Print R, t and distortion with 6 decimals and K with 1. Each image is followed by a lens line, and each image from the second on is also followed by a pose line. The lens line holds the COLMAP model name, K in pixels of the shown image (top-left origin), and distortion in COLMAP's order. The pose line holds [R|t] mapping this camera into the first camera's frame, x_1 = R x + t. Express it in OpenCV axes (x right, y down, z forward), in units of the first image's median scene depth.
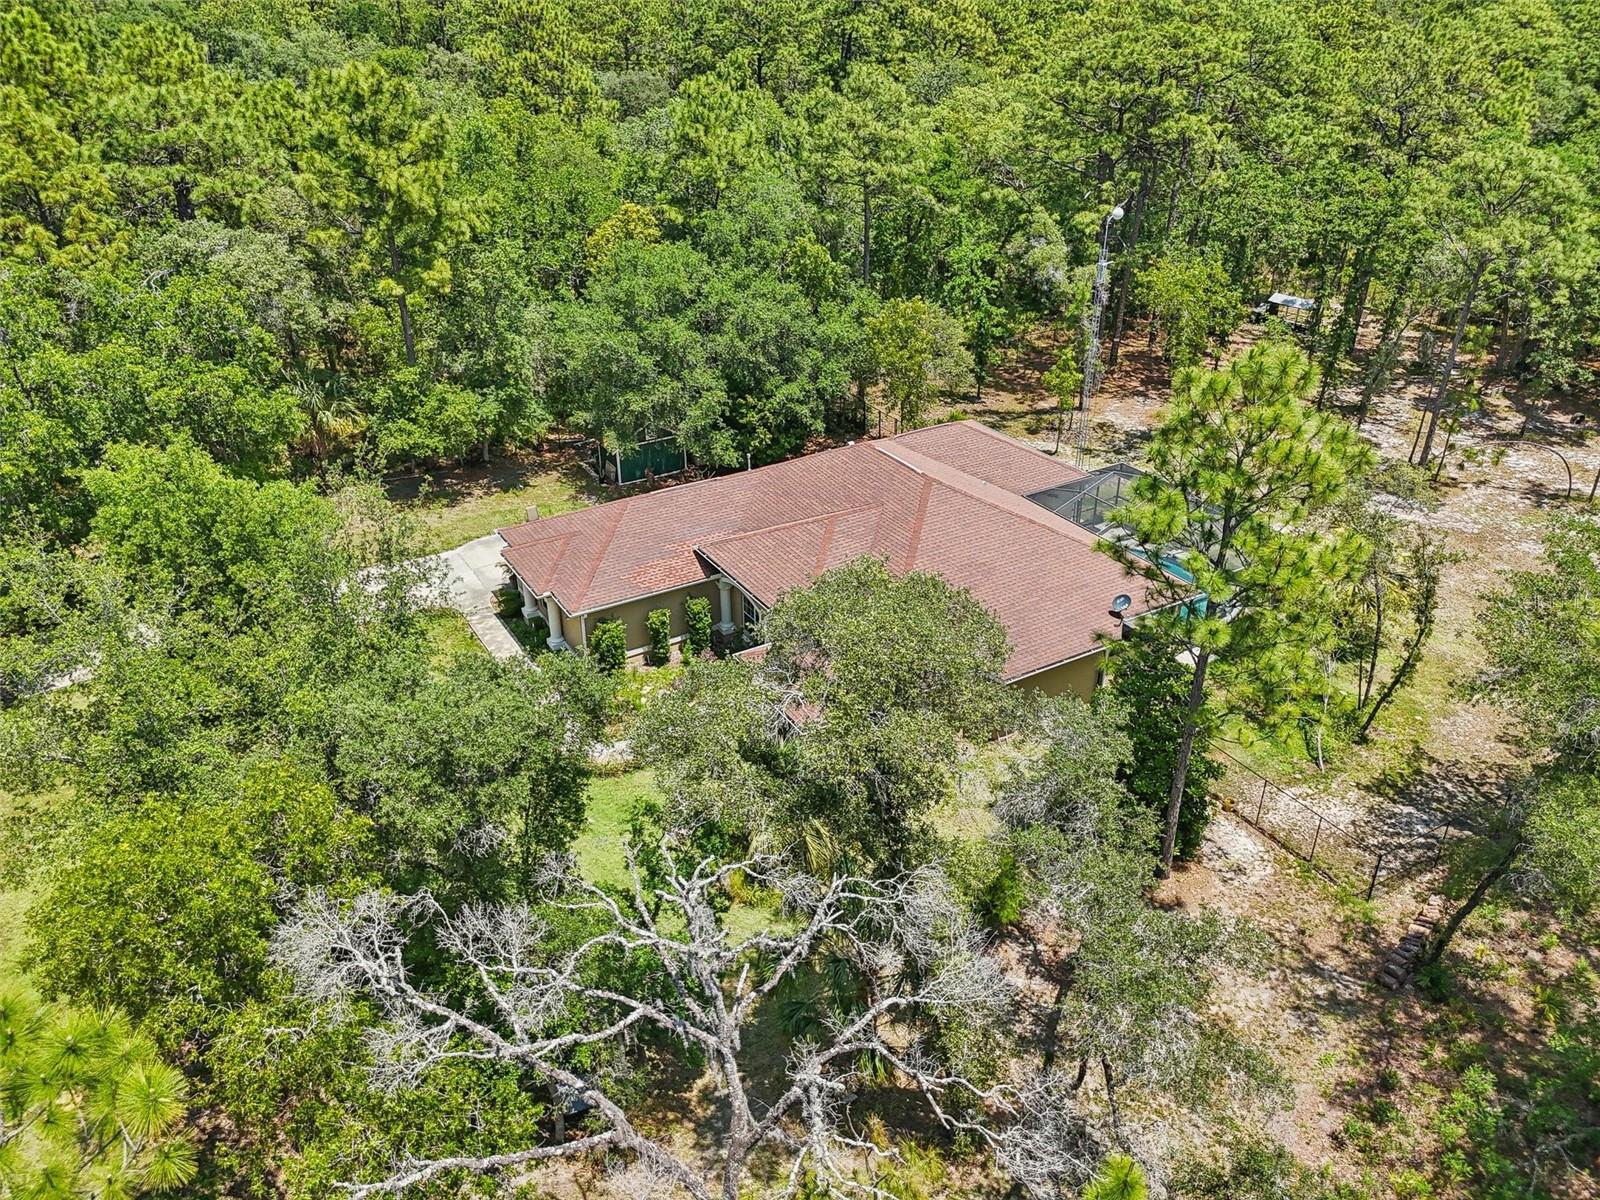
lens RADIAL K [[1177.0, 0, 794.3], [0, 1177.0, 600.1], [0, 0, 1]] dist [0.075386, -0.074152]
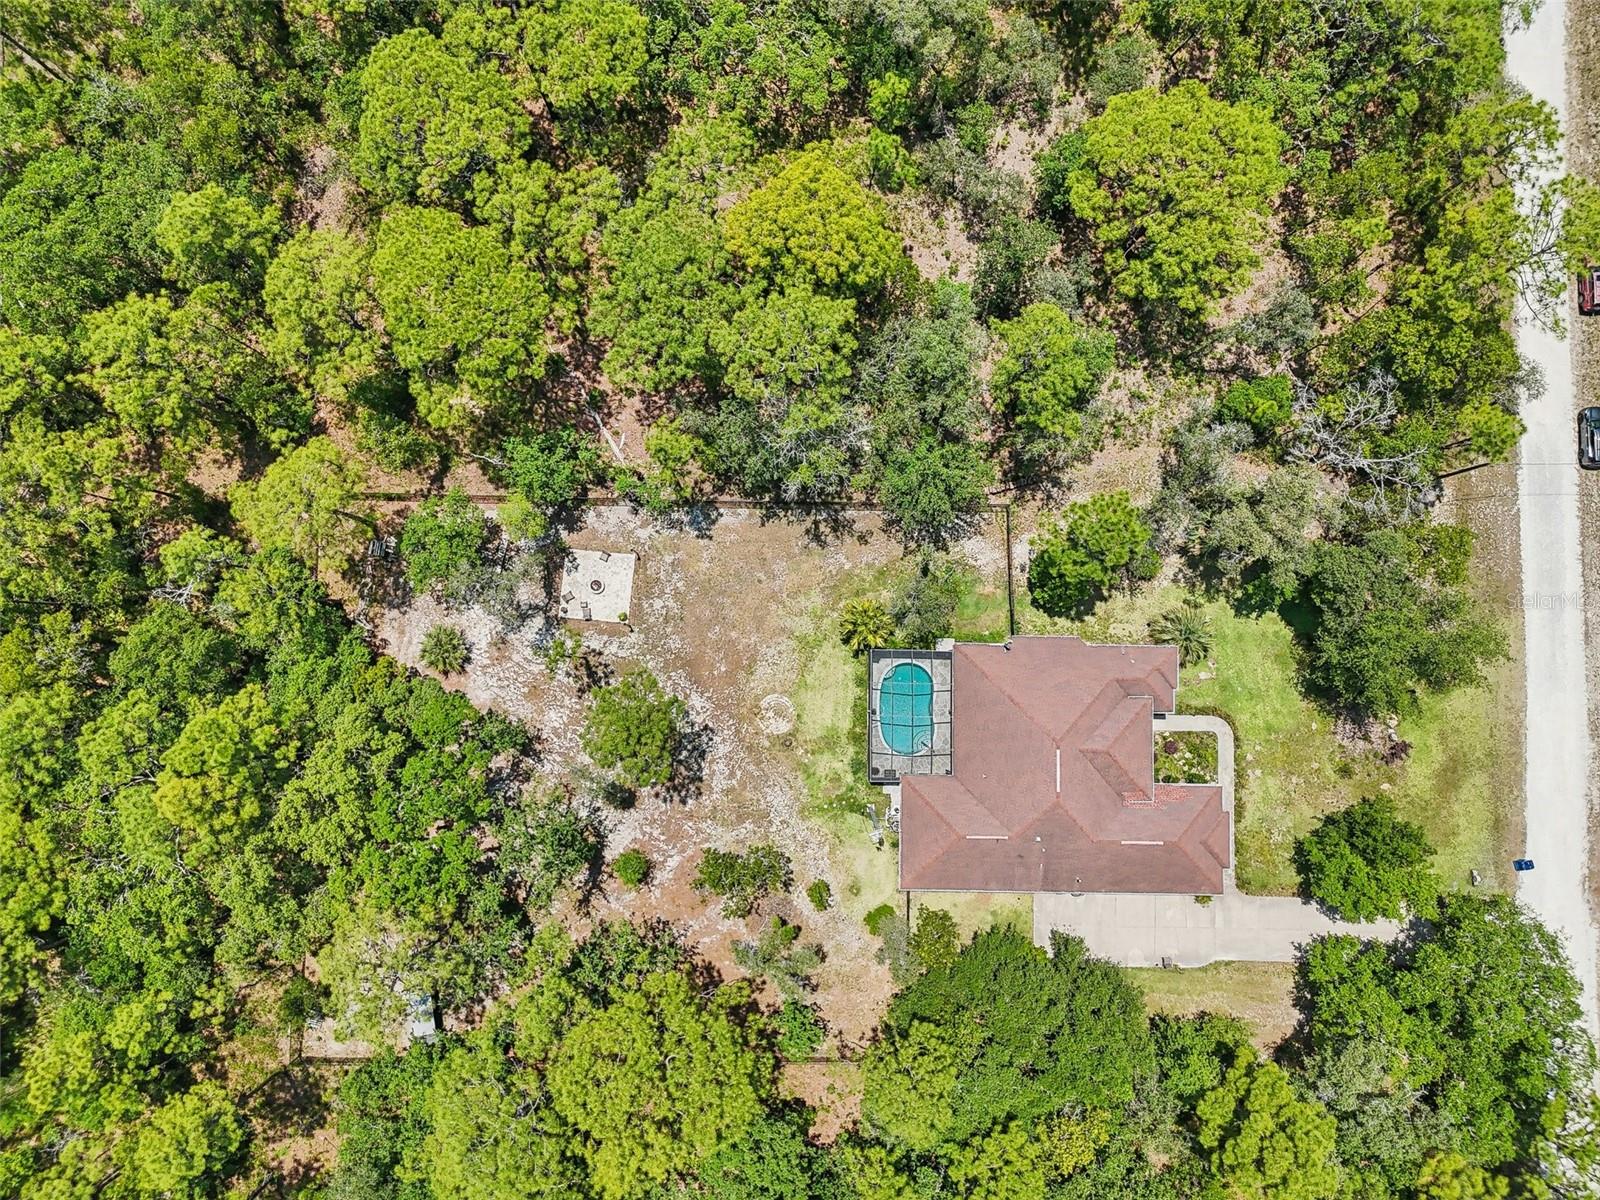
lens RADIAL K [[1177.9, 0, 793.4], [0, 1177.9, 593.8], [0, 0, 1]] dist [0.084205, -0.080859]
pose [[-0.857793, -0.513473, 0.023164, 0.440327], [0.246792, -0.371915, 0.894859, -1.457486], [-0.450871, 0.773321, 0.445747, 0.087866]]
